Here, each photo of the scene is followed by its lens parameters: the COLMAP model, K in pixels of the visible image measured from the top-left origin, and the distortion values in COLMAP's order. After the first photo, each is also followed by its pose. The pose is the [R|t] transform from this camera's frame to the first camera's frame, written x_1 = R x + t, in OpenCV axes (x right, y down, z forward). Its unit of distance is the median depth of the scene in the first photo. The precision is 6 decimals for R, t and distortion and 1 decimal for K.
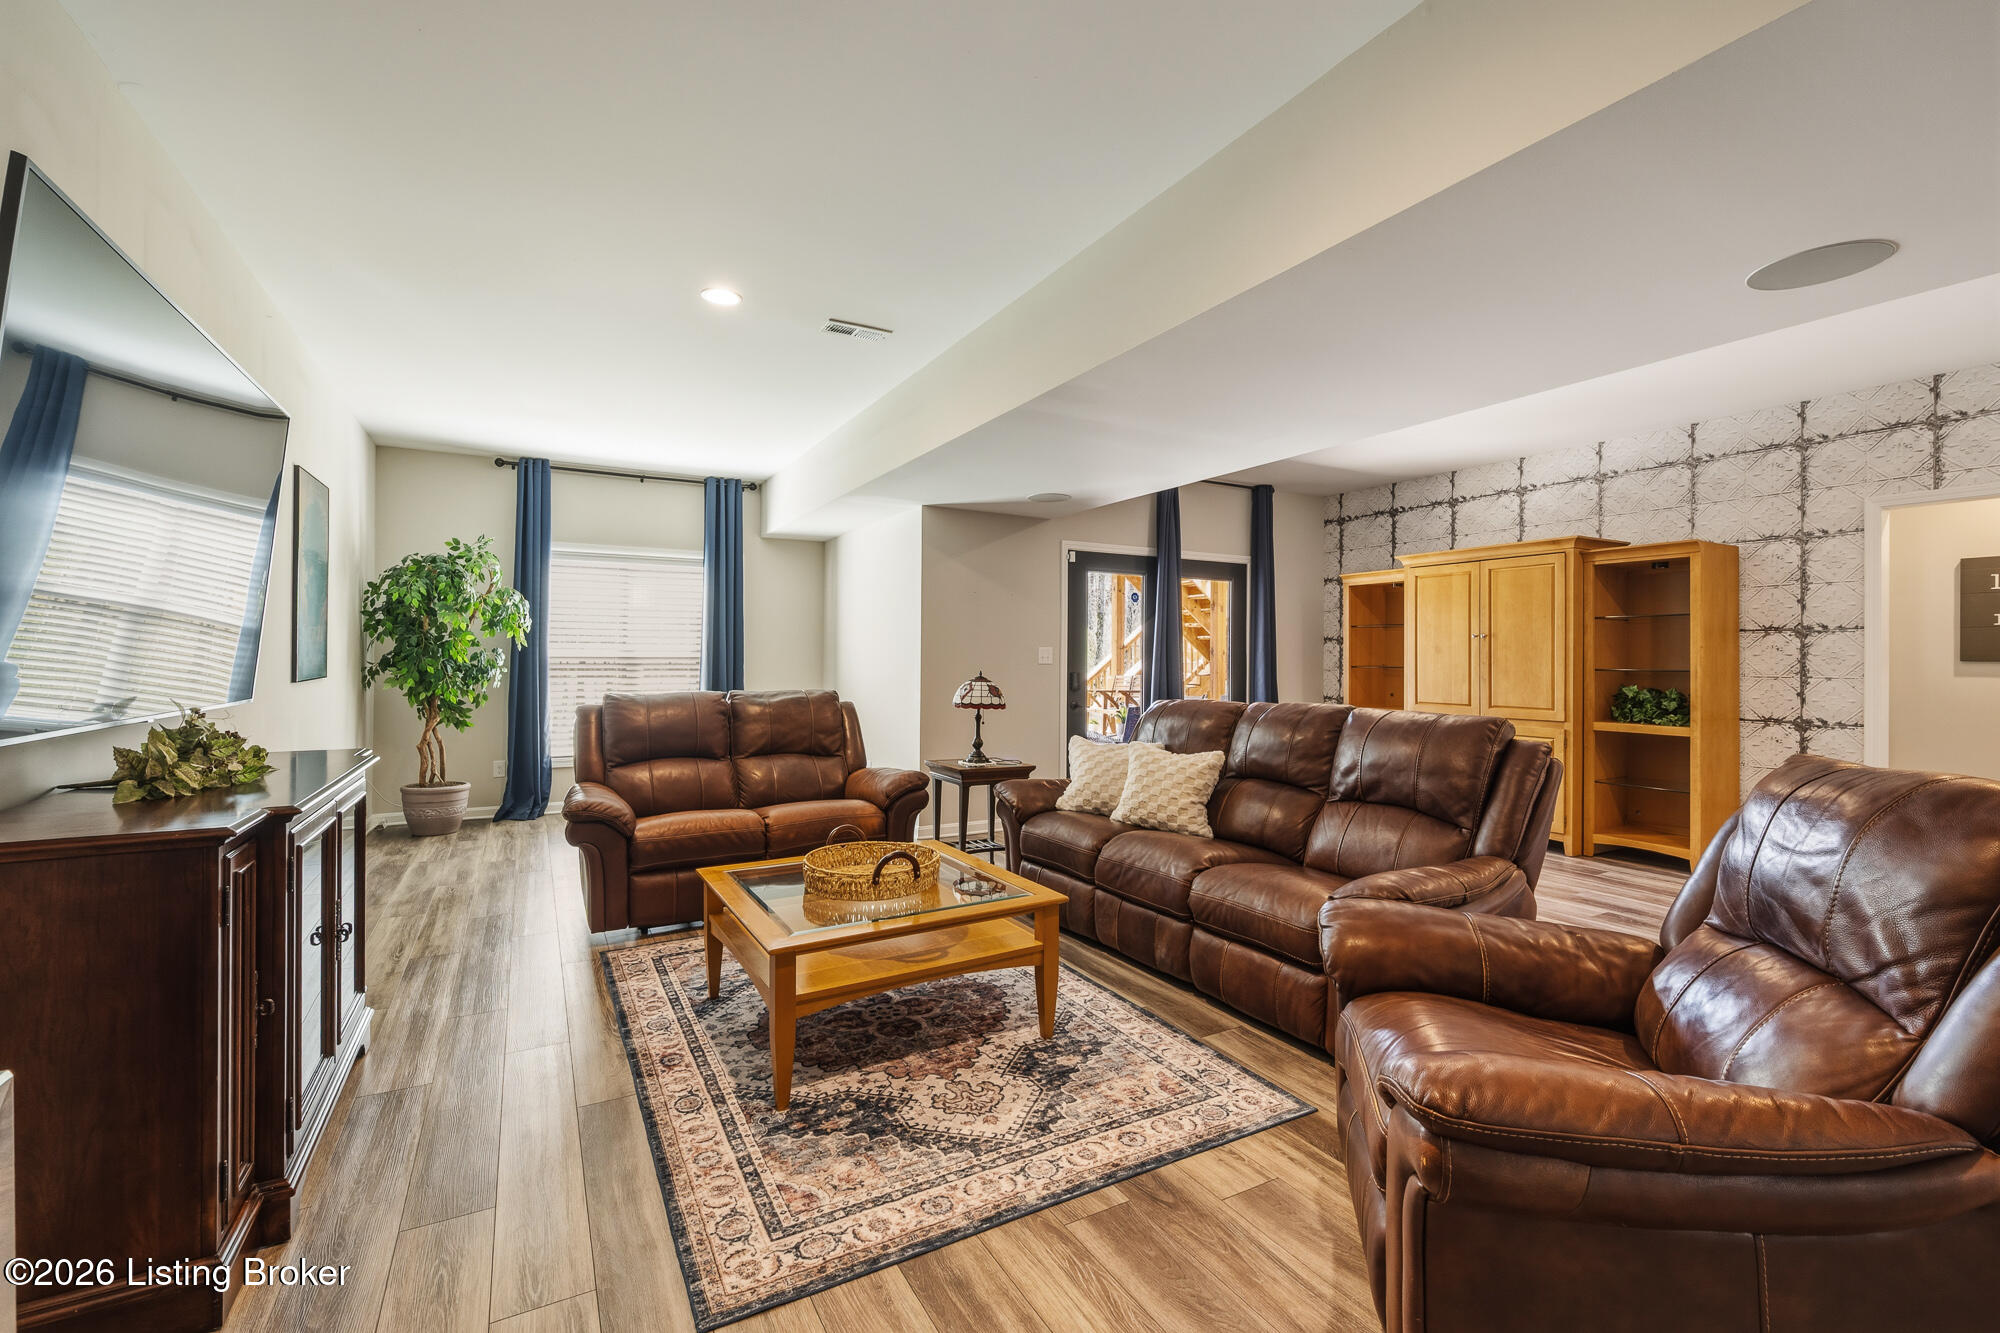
lens RADIAL K [[834.2, 0, 996.1], [0, 834.2, 659.3], [0, 0, 1]] dist [0.000991, -0.000233]
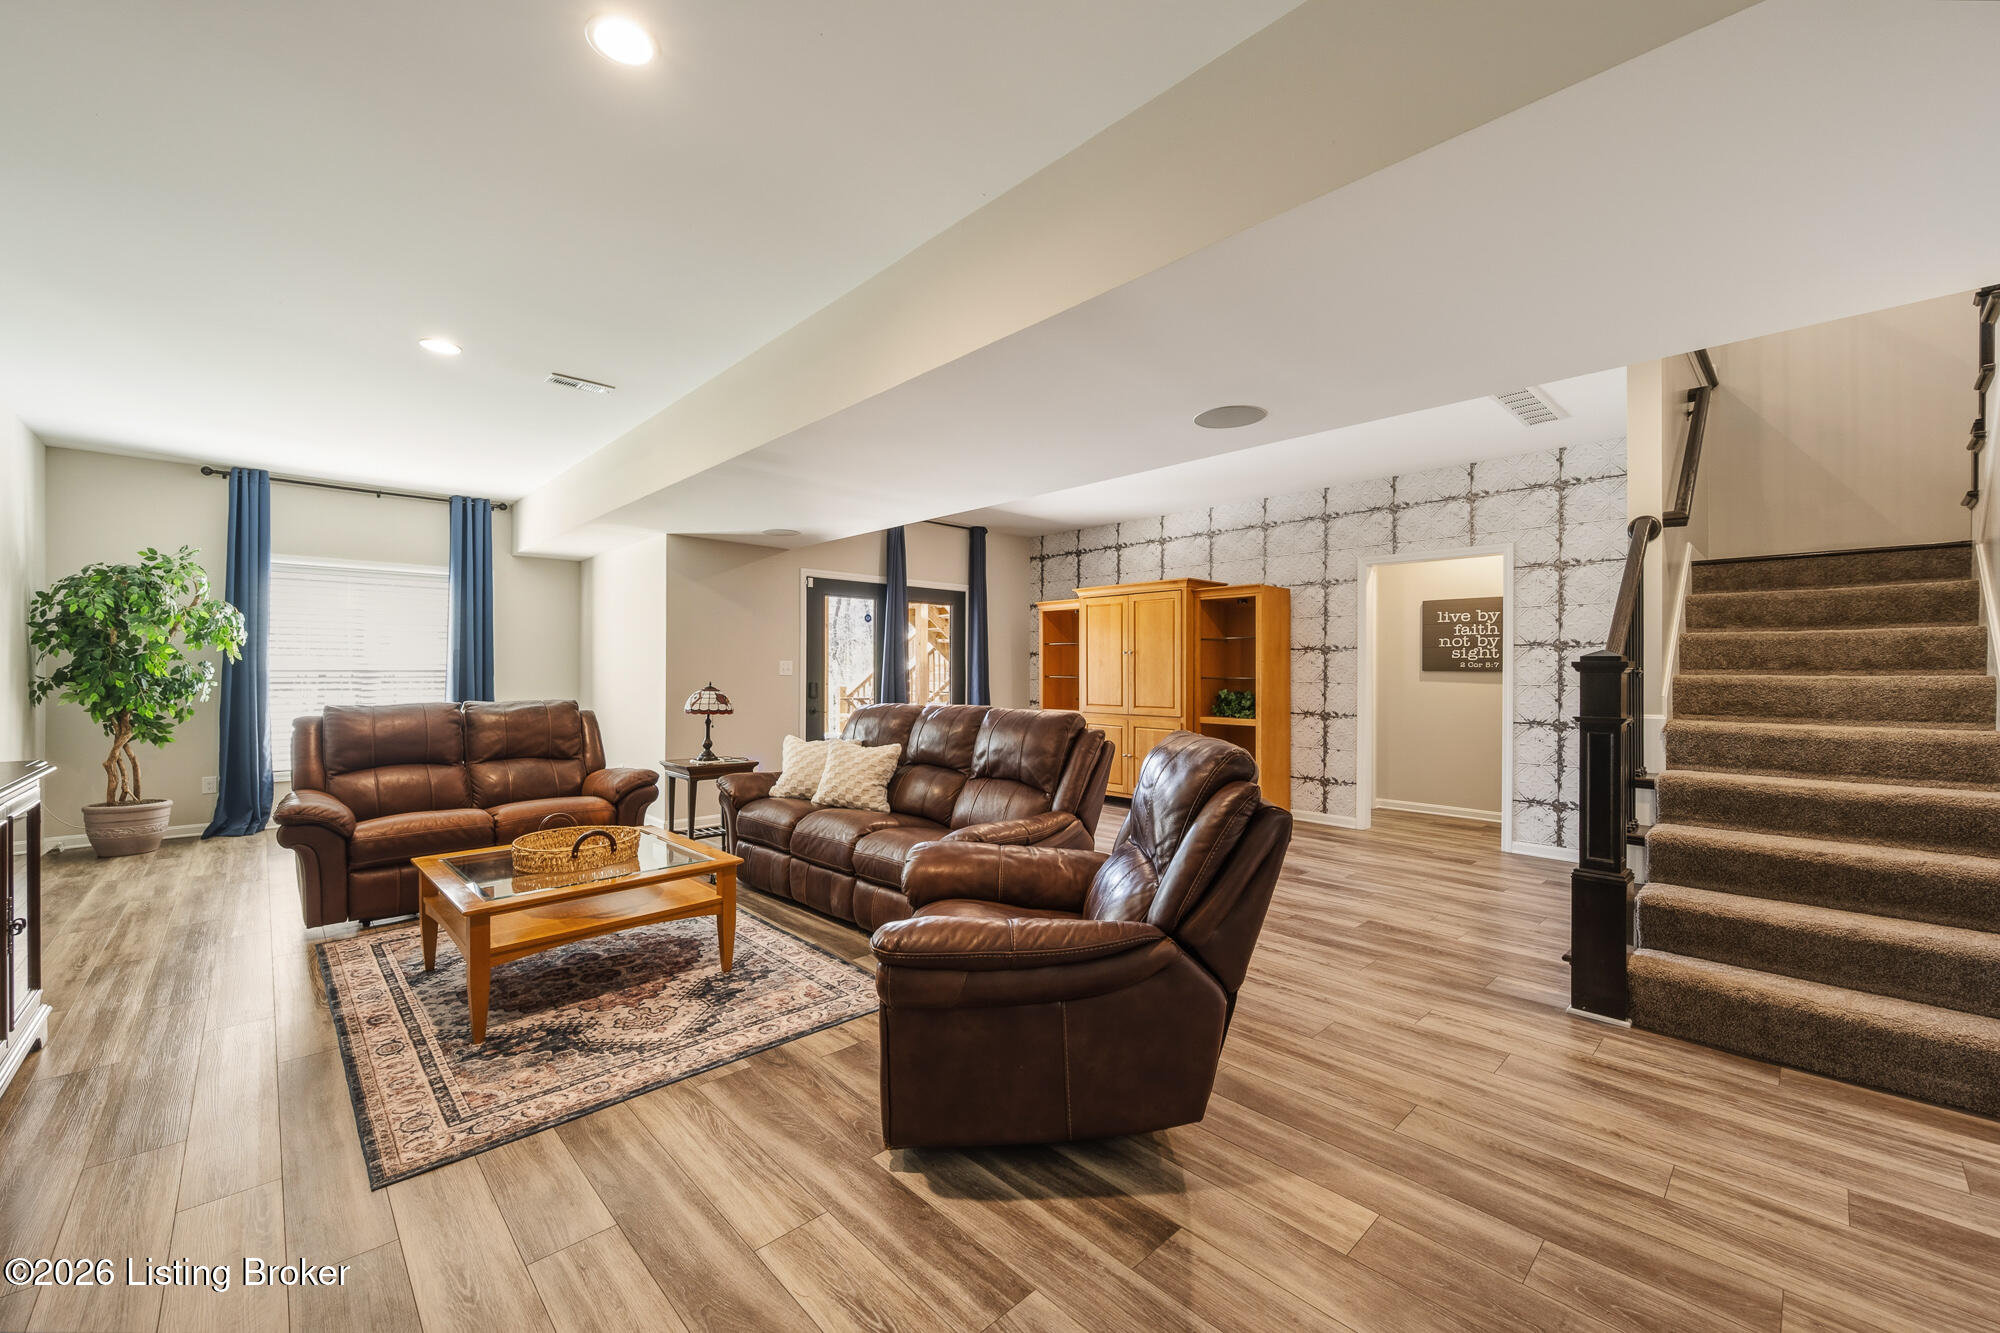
lens RADIAL K [[780.5, 0, 1004.2], [0, 780.5, 674.3], [0, 0, 1]] dist [-0.003161, 0.000905]
pose [[0.968917, -0.004164, 0.247351, 0.122021], [0.002760, 0.999978, 0.006021, -0.001829], [-0.247370, -0.005151, 0.968907, -0.169399]]
